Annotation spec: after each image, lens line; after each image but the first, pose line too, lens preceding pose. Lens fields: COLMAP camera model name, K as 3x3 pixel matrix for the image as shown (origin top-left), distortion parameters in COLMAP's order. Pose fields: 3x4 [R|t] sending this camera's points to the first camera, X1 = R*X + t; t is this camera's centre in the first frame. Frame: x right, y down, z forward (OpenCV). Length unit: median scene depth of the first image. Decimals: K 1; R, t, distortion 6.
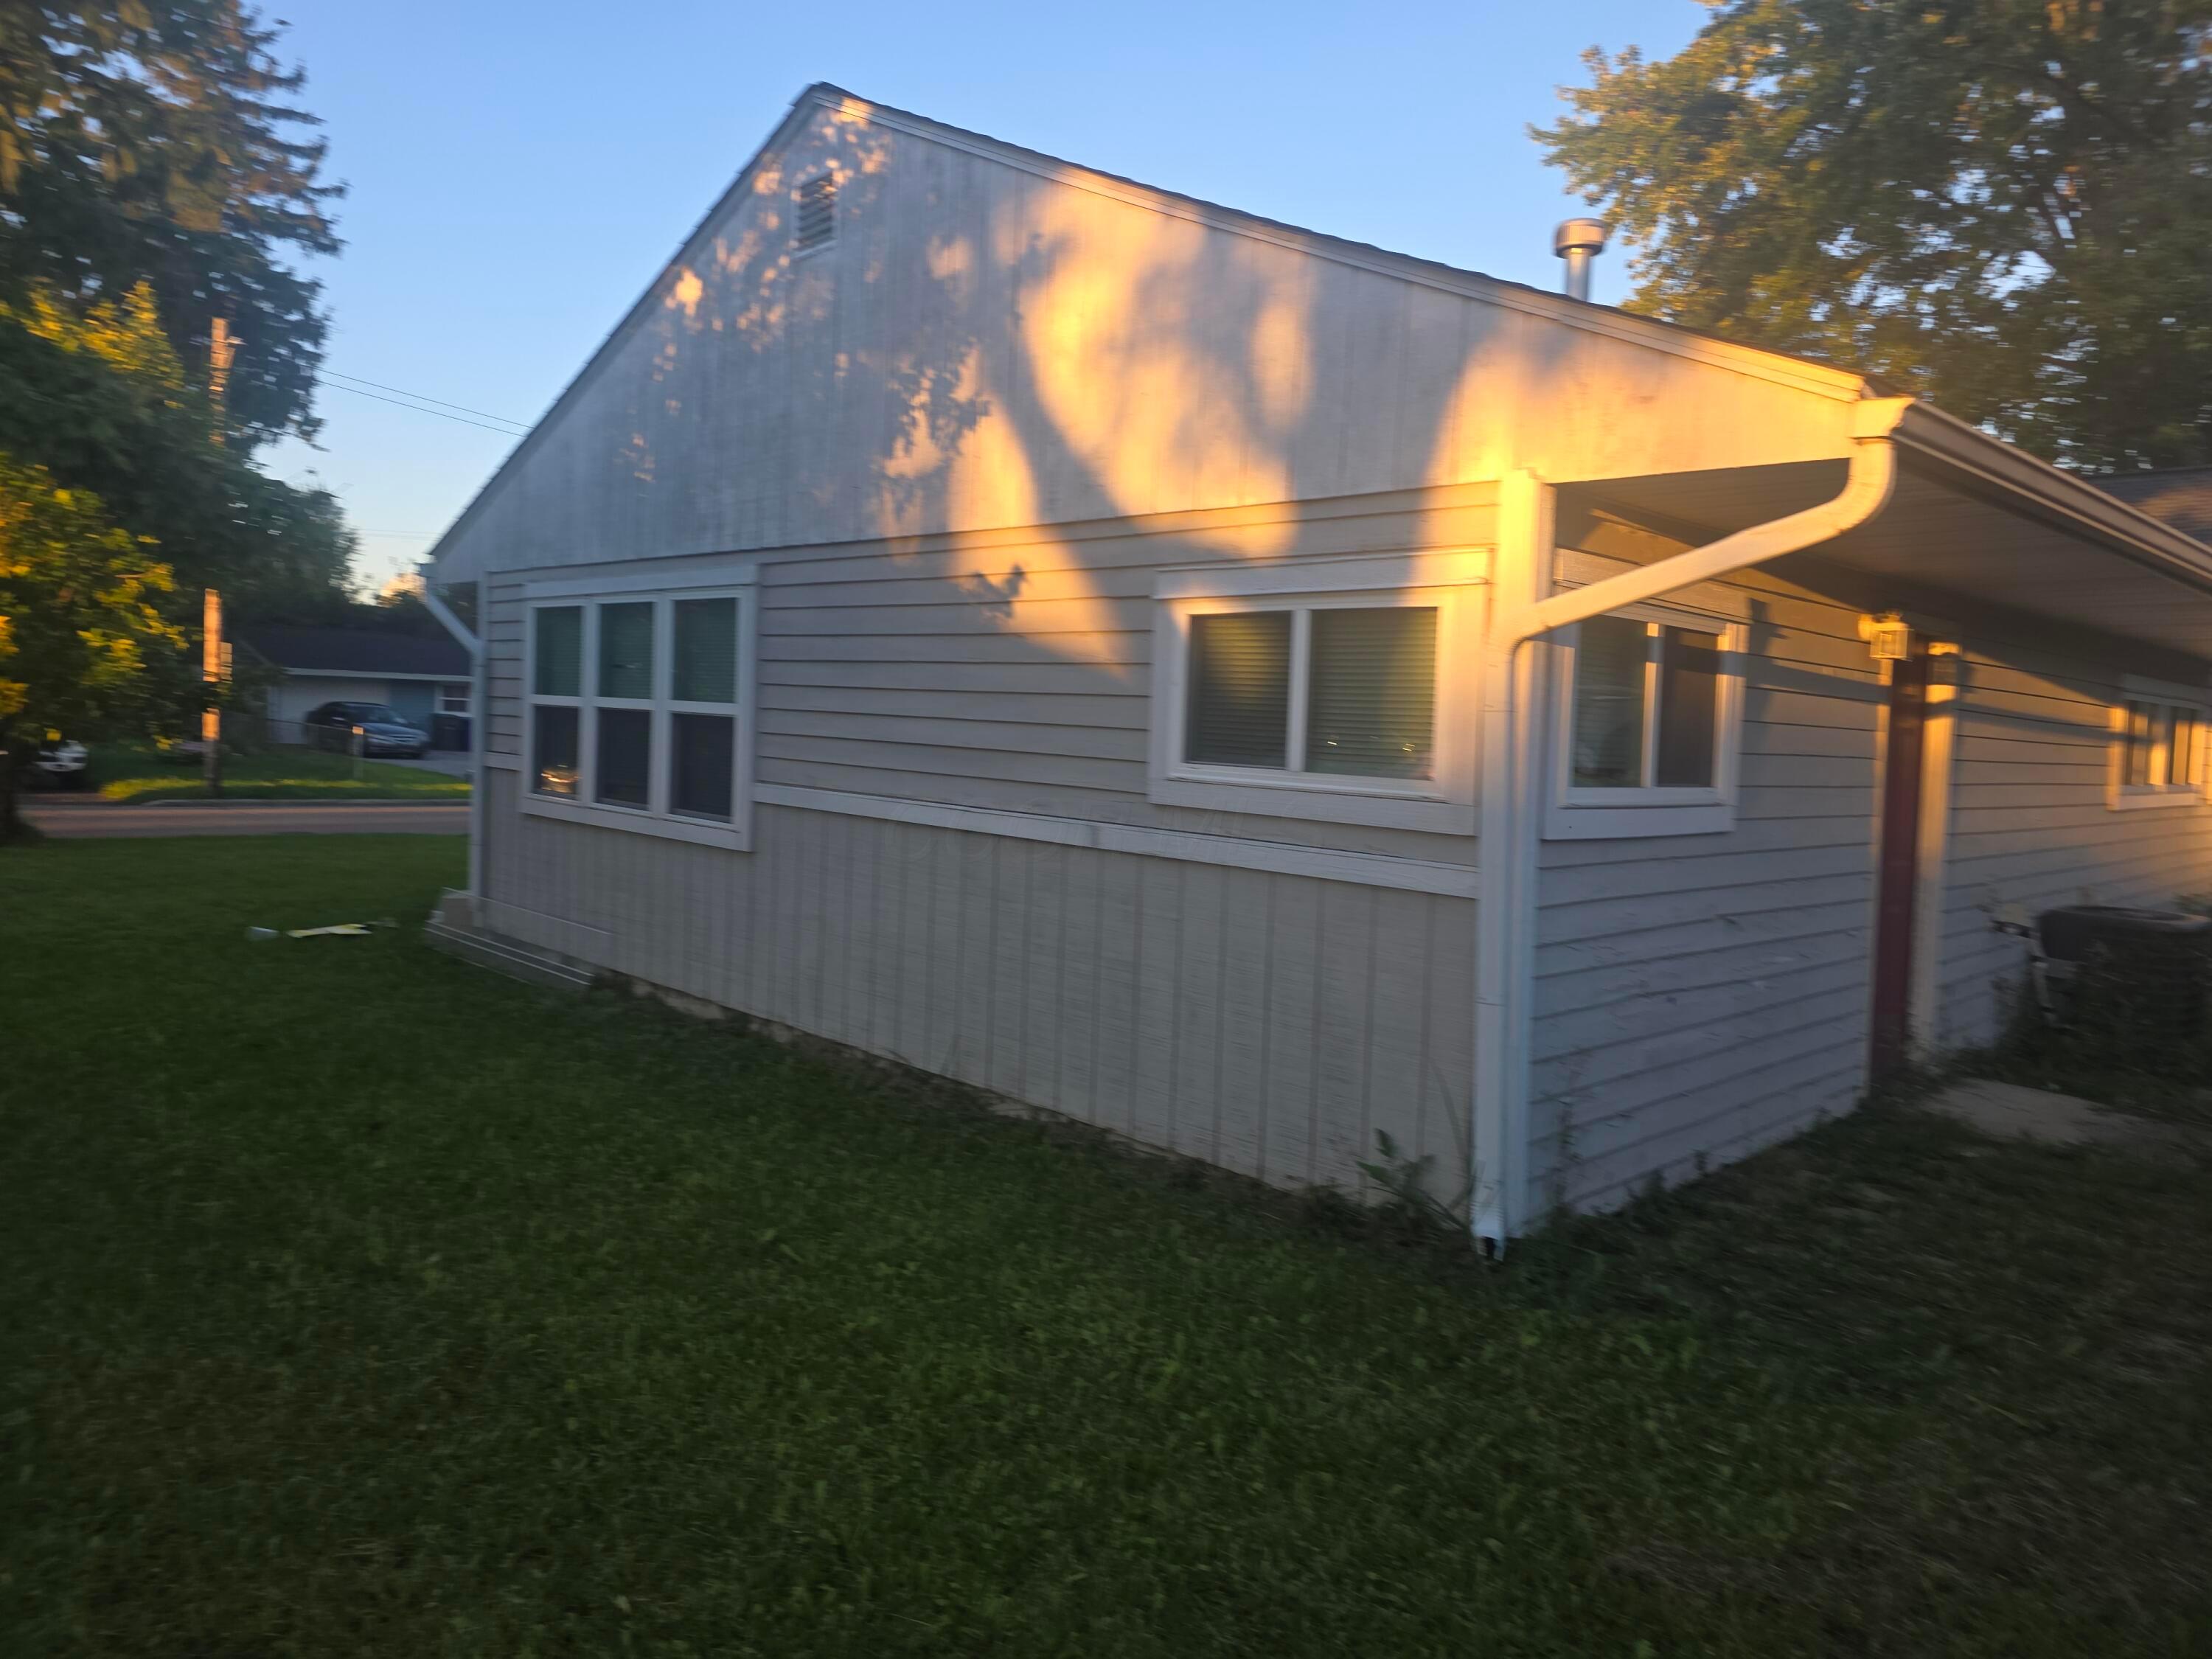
lens RADIAL K [[1514.9, 0, 1038.8], [0, 1514.9, 789.3], [0, 0, 1]] dist [0.070290, -0.049737]
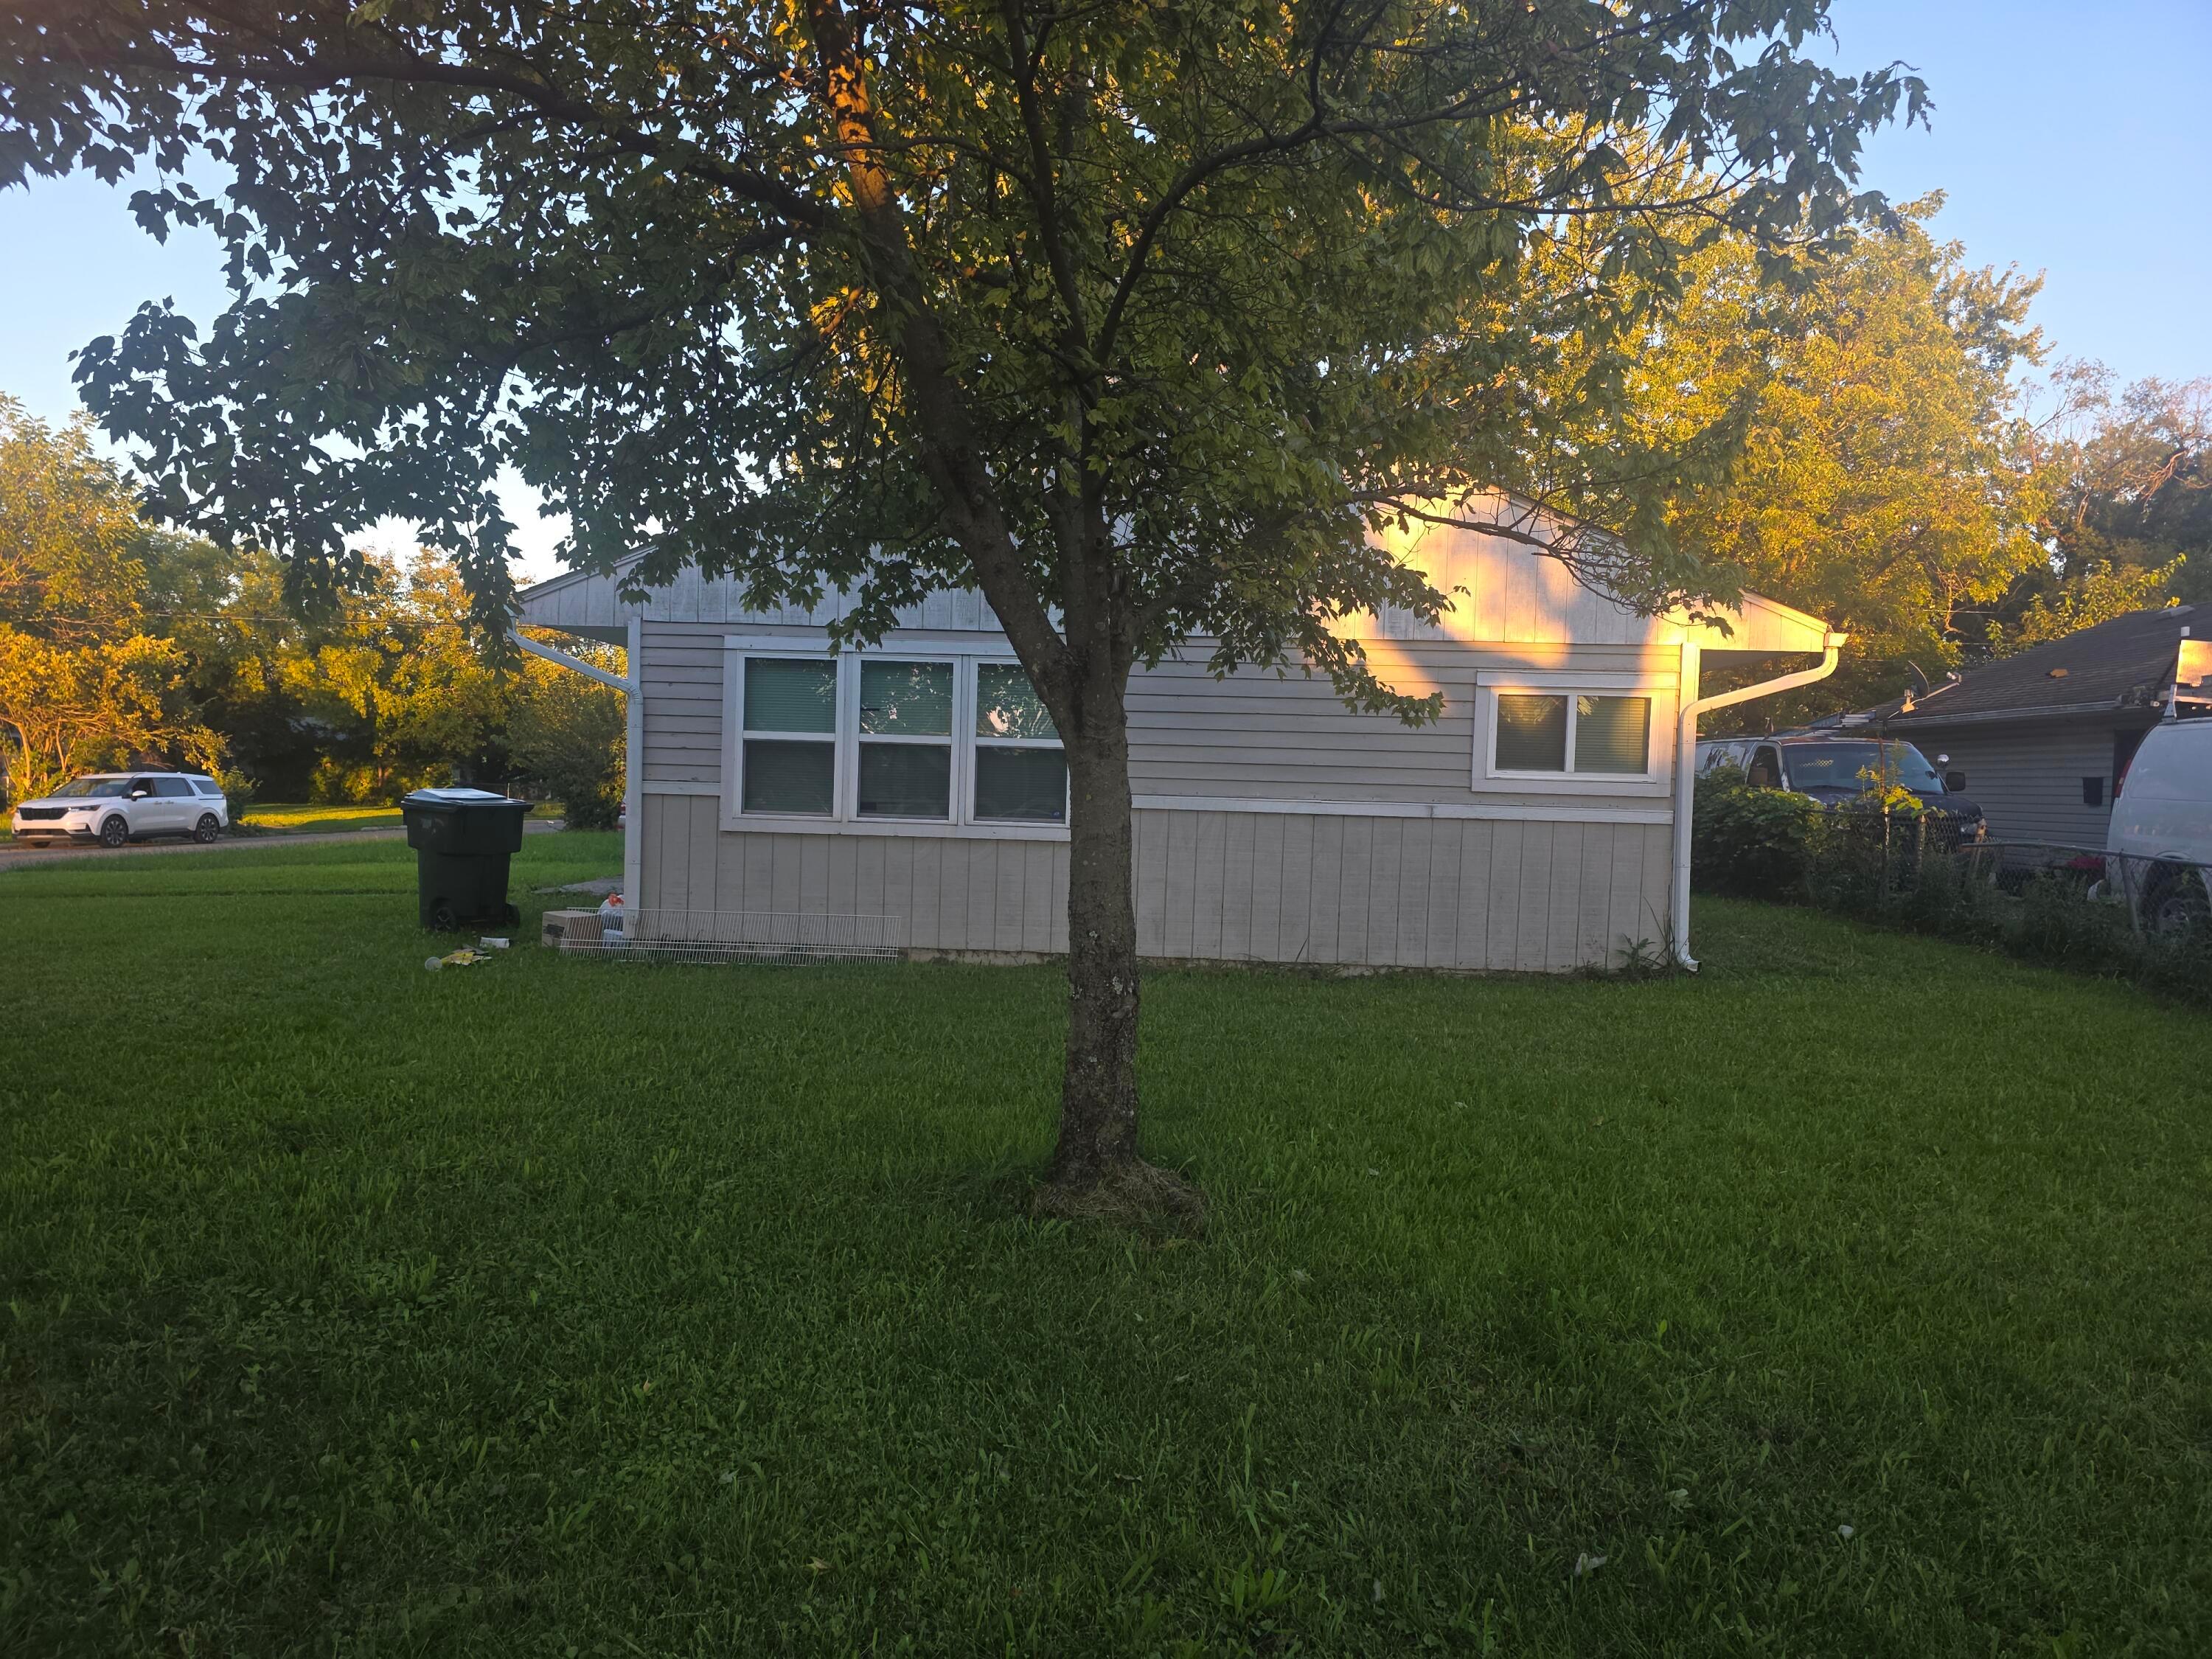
lens RADIAL K [[1514.9, 0, 1116.0], [0, 1514.9, 830.6], [0, 0, 1]] dist [0.070290, -0.049737]
pose [[0.724380, -0.045084, 0.687925, -1.520798], [0.035651, 0.998974, 0.027929, -0.010741], [-0.688478, 0.004294, 0.725244, -0.083758]]
